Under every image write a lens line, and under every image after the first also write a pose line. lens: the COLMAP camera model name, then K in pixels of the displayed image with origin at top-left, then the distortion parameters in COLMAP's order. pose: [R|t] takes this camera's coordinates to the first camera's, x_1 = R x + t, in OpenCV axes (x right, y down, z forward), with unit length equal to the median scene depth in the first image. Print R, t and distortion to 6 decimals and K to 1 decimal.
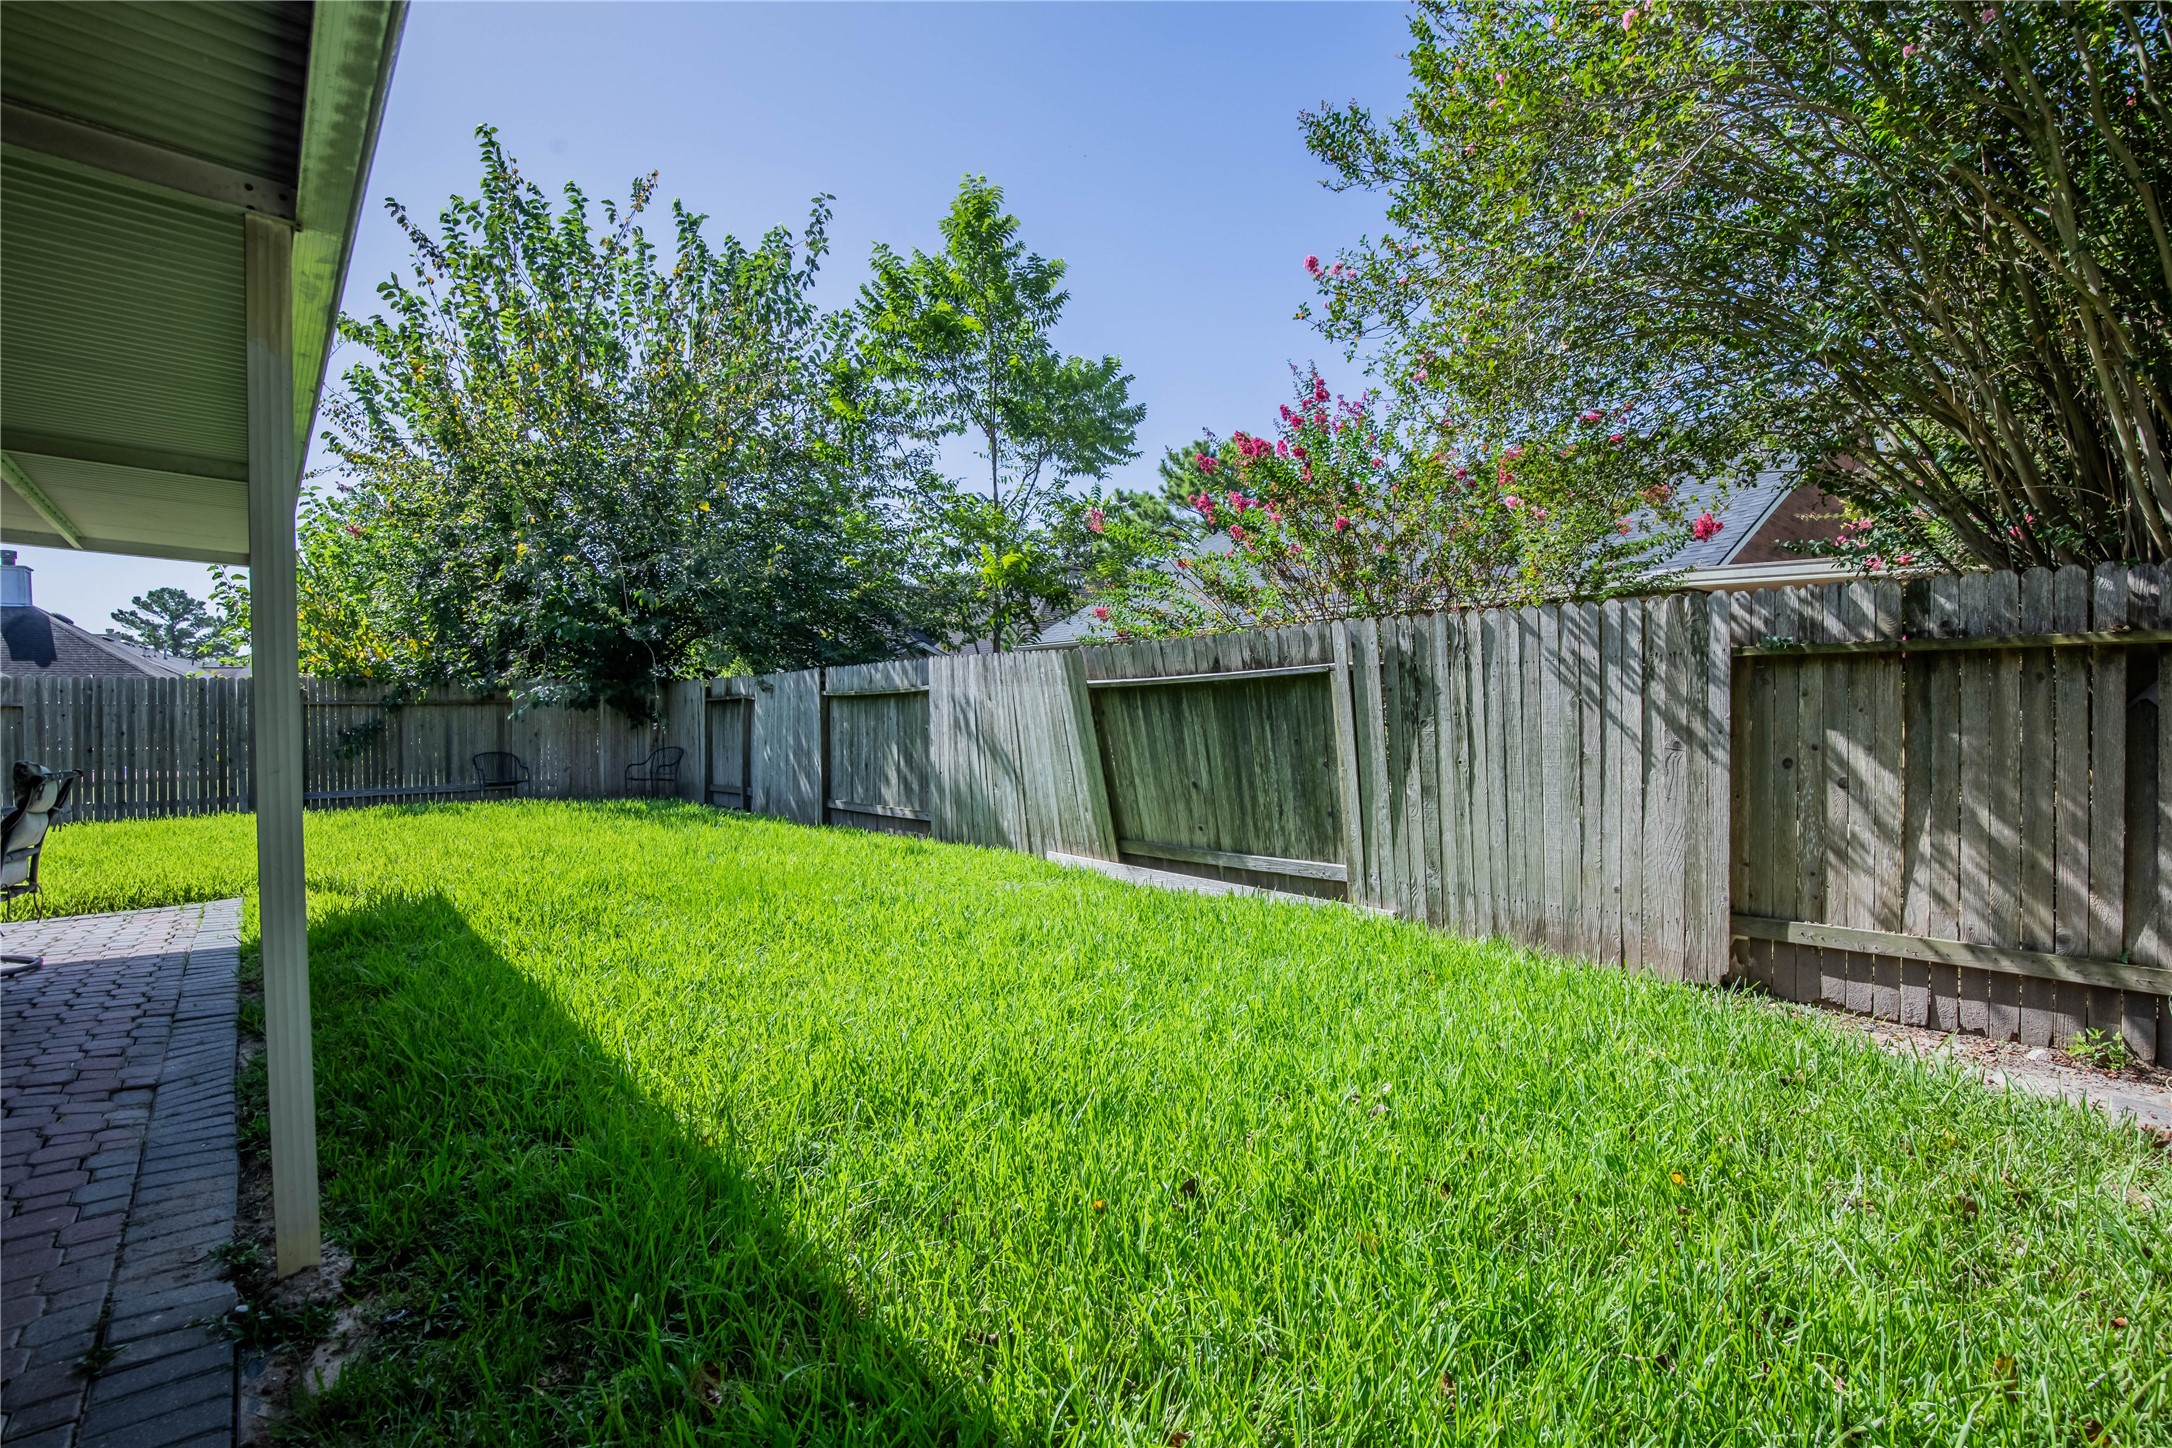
lens RADIAL K [[1006.9, 0, 1093.6], [0, 1006.9, 718.8], [0, 0, 1]] dist [-0.034136, 0.006563]
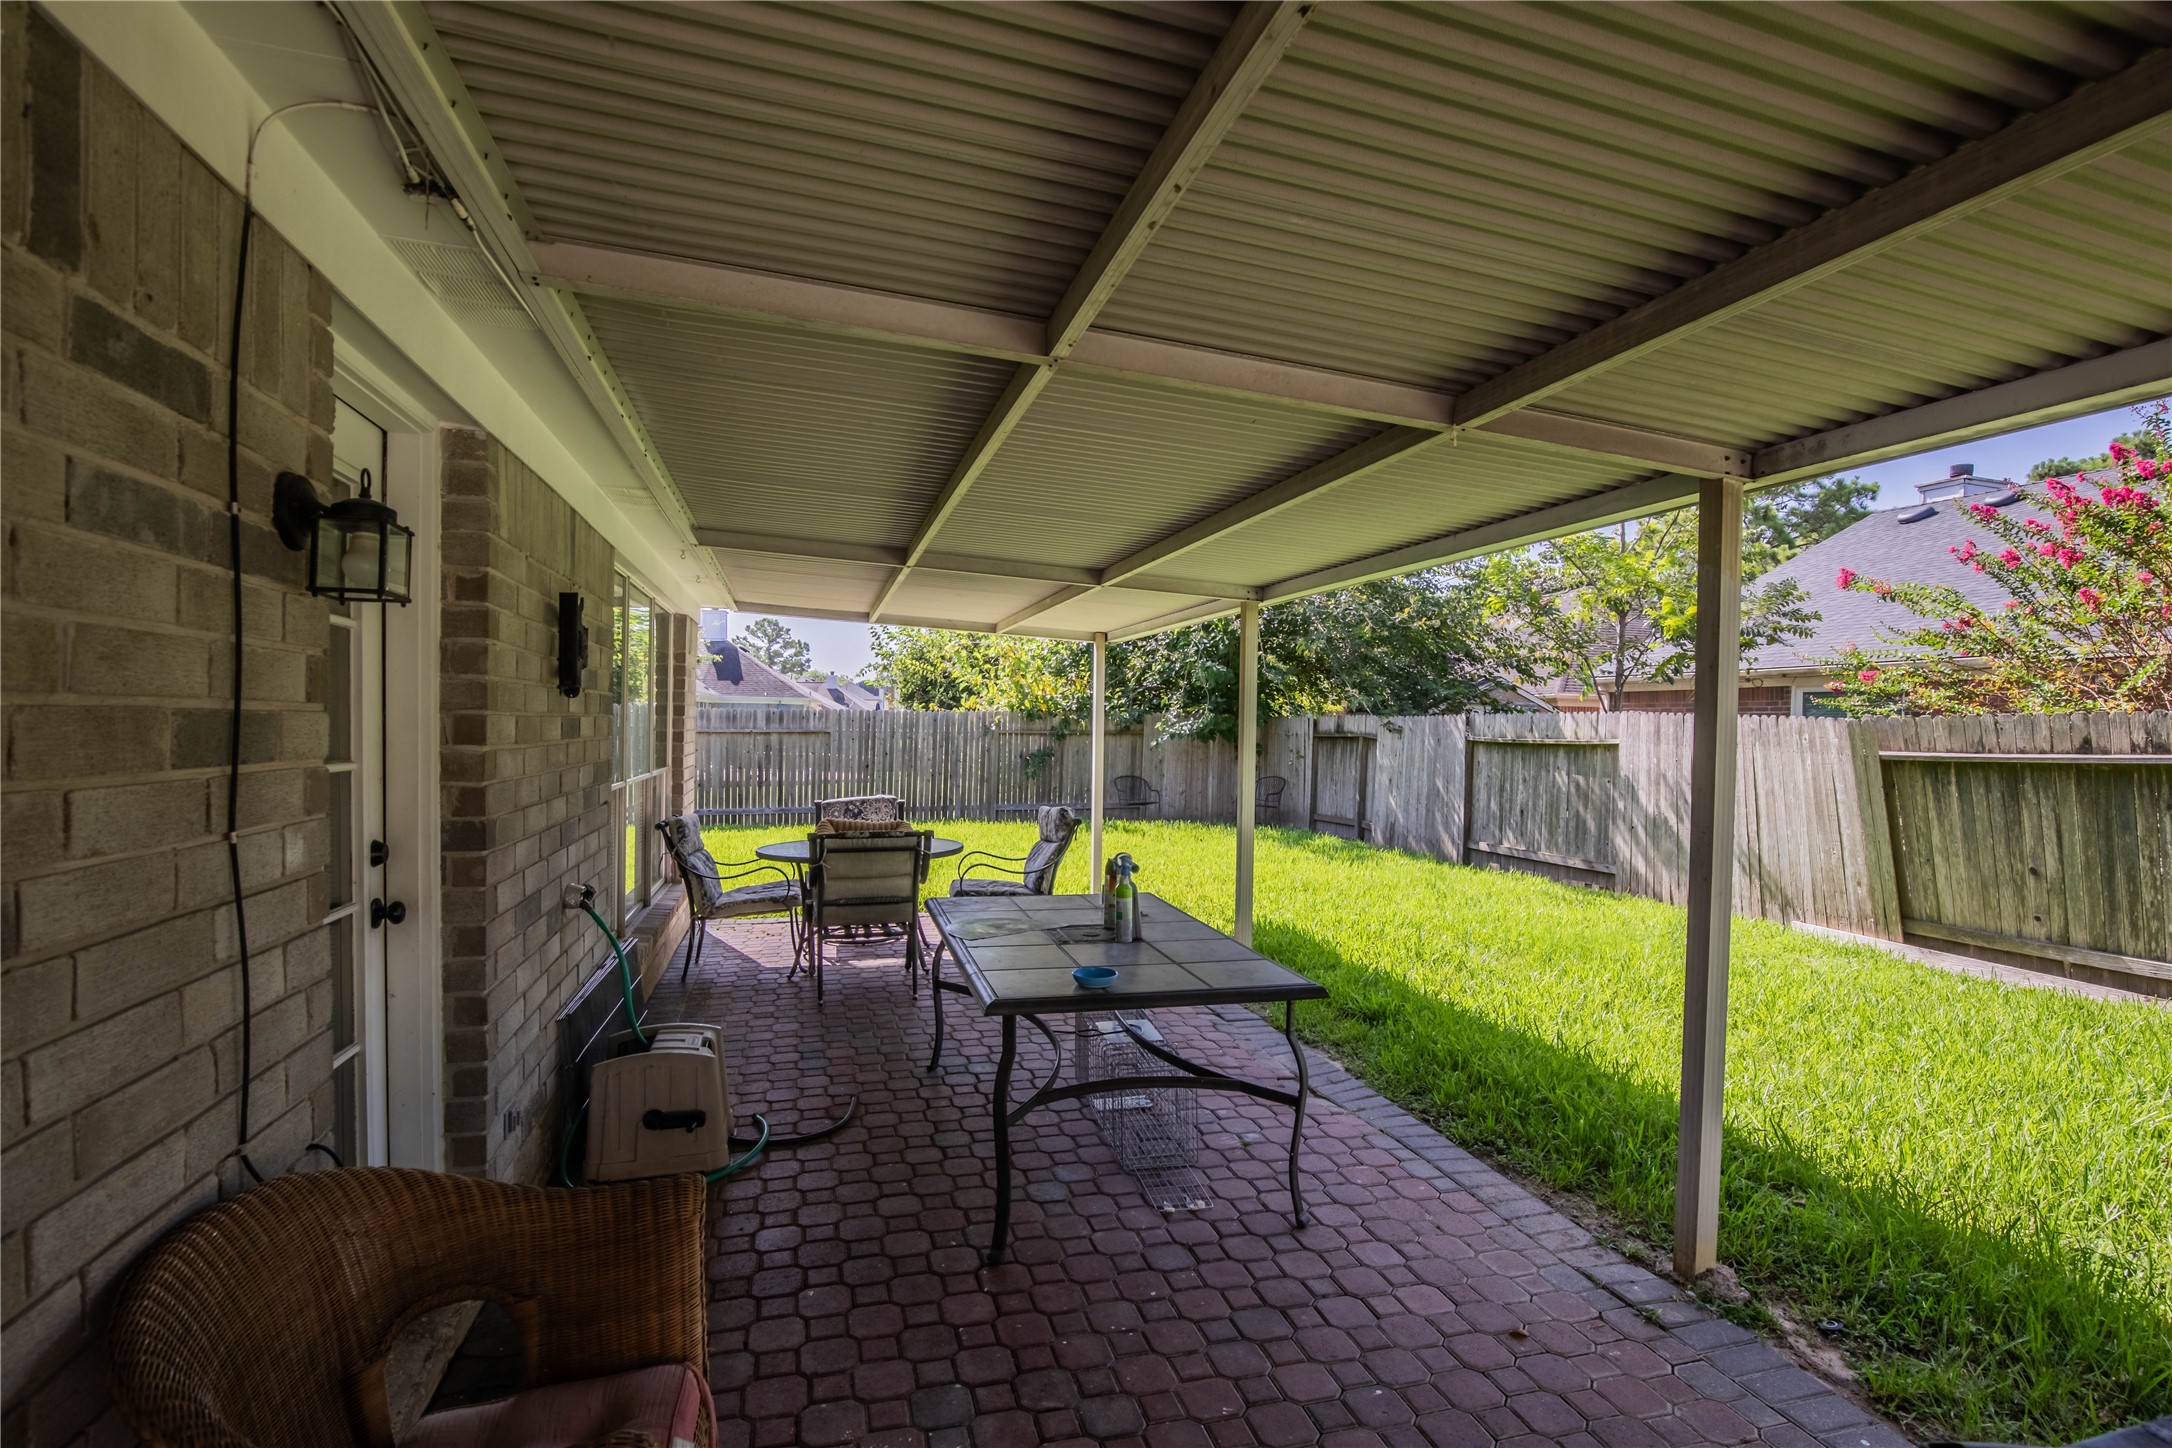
lens RADIAL K [[1006.9, 0, 1090.0], [0, 1006.9, 726.5], [0, 0, 1]] dist [-0.034136, 0.006563]
pose [[0.914668, 0.022874, -0.403559, -0.303778], [-0.024378, 0.999702, 0.001410, -0.043580], [0.403471, 0.008548, 0.914953, -0.160878]]
